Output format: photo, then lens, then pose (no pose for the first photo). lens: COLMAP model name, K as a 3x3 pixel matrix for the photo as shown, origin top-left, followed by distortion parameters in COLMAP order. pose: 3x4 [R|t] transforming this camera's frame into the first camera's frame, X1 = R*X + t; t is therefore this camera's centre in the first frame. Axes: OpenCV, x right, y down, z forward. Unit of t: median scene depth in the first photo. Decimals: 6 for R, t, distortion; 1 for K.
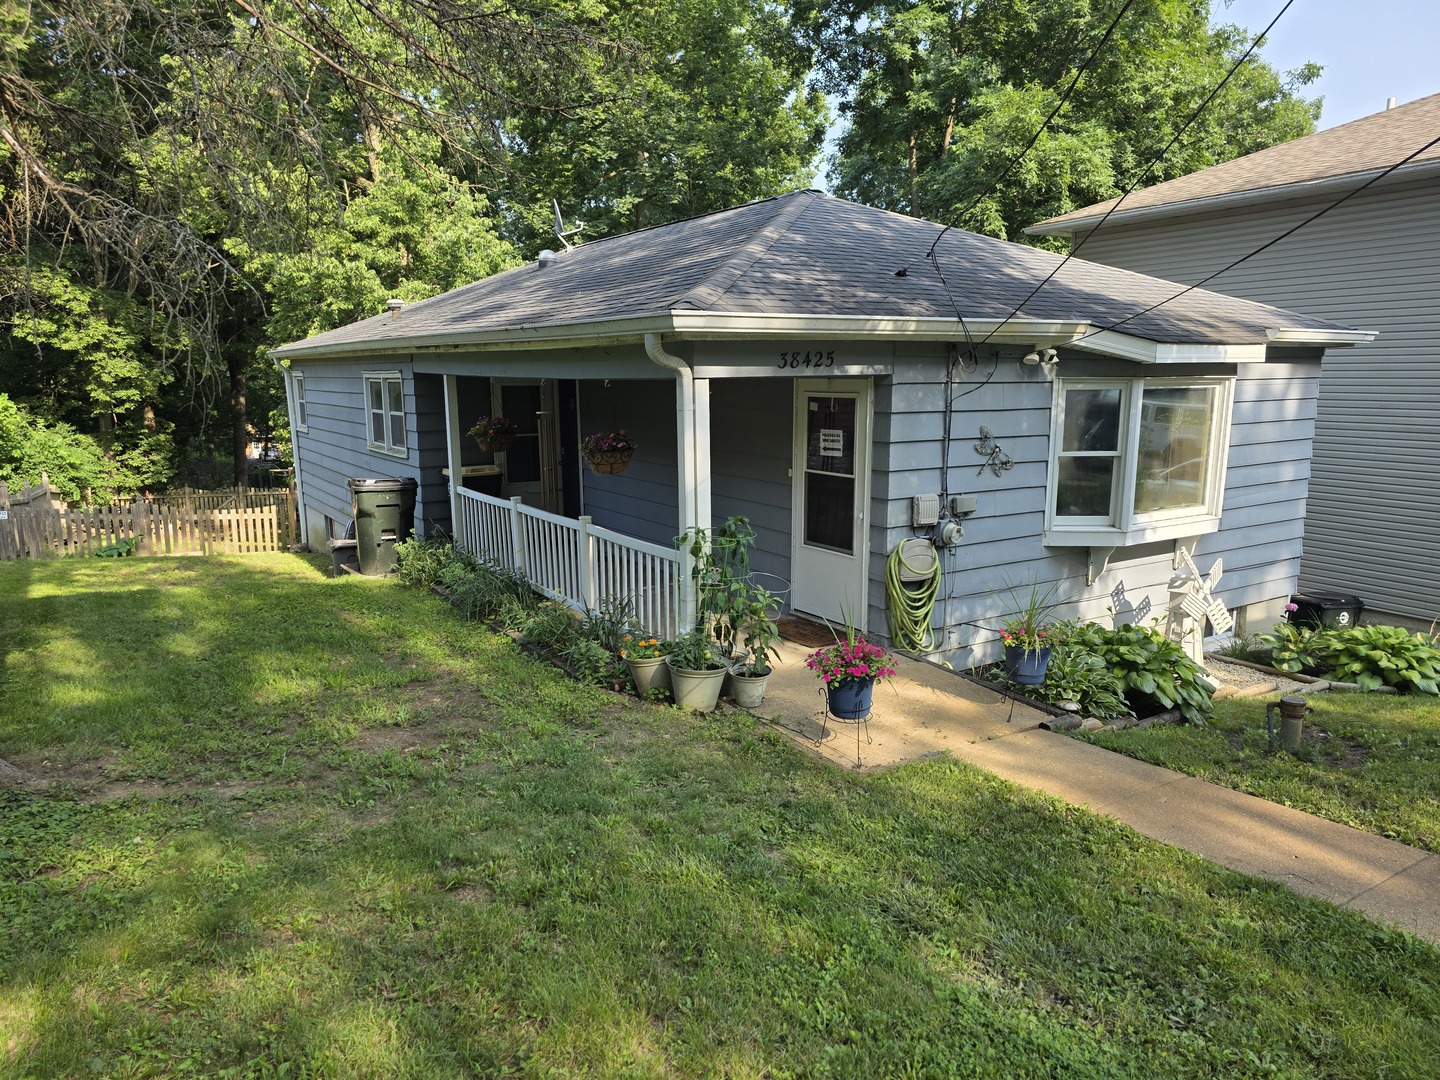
lens RADIAL K [[965.4, 0, 714.7], [0, 965.4, 542.8], [0, 0, 1]] dist [0.003440, 0.001752]
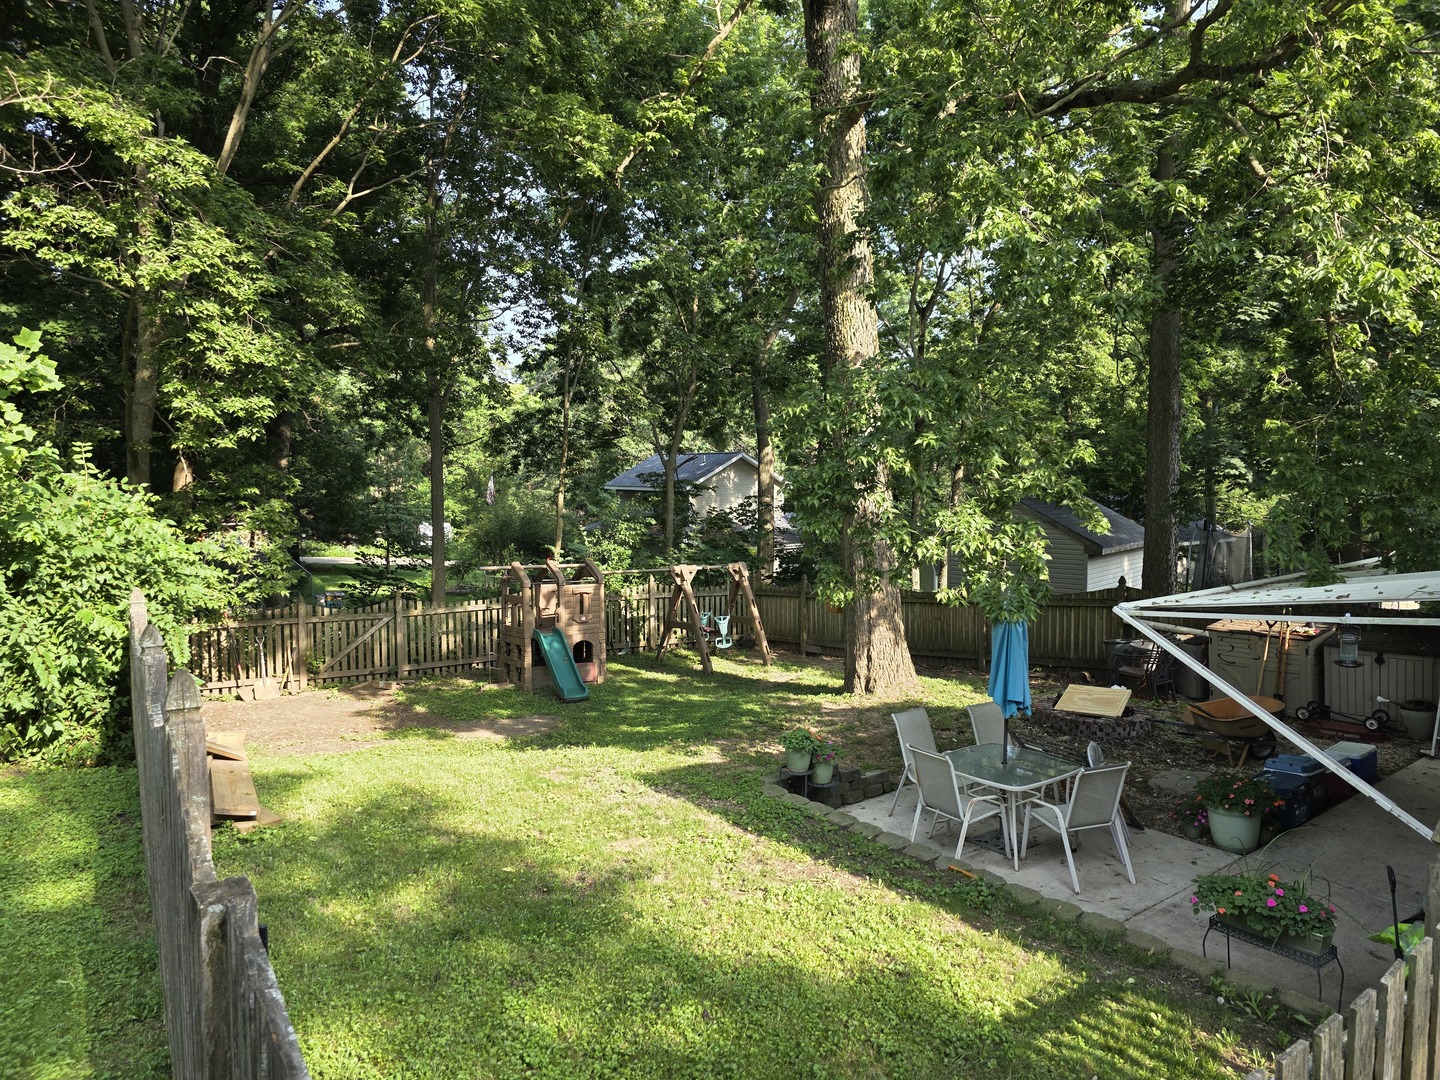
lens RADIAL K [[965.4, 0, 725.3], [0, 965.4, 541.6], [0, 0, 1]] dist [0.003440, 0.001752]
pose [[0.996319, -0.011249, 0.084987, -0.435427], [0.019057, 0.995611, -0.091631, -0.046447], [-0.083583, 0.092913, 0.992160, 0.554689]]
